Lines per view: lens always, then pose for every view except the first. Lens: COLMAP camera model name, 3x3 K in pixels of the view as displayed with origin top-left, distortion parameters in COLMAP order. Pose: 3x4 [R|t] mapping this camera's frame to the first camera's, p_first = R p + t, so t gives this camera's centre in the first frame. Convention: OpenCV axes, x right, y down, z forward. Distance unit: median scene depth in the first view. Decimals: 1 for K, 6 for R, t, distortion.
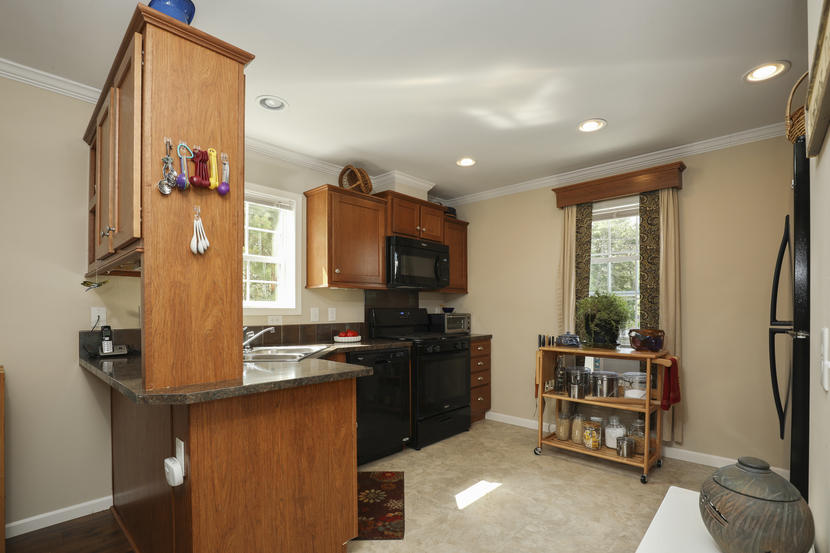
lens RADIAL K [[384.5, 0, 431.4], [0, 384.5, 309.6], [0, 0, 1]] dist [-0.011426, -0.000372]
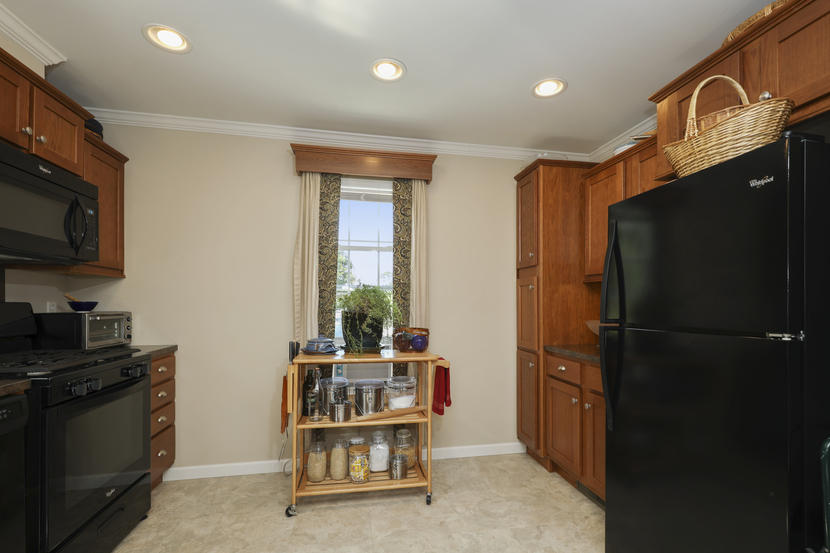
lens RADIAL K [[381.0, 0, 425.5], [0, 381.0, 303.6], [0, 0, 1]] dist [0.014385, -0.009405]
pose [[0.611211, 0.007028, 0.791437, -0.109872], [-0.005881, 0.999973, -0.004337, -0.002727], [-0.791446, -0.002004, 0.611236, 0.344875]]
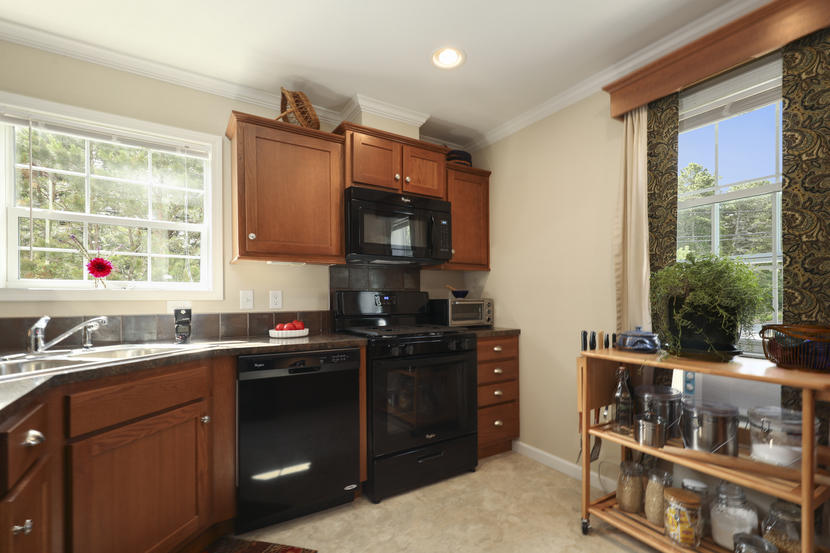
lens RADIAL K [[379.0, 0, 422.1], [0, 379.0, 298.1], [0, 0, 1]] dist [0.028386, -0.009737]
pose [[0.963529, -0.005737, -0.267544, 0.201941], [0.004882, 0.999981, -0.003864, 0.014031], [0.267561, 0.002417, 0.963538, 0.351925]]
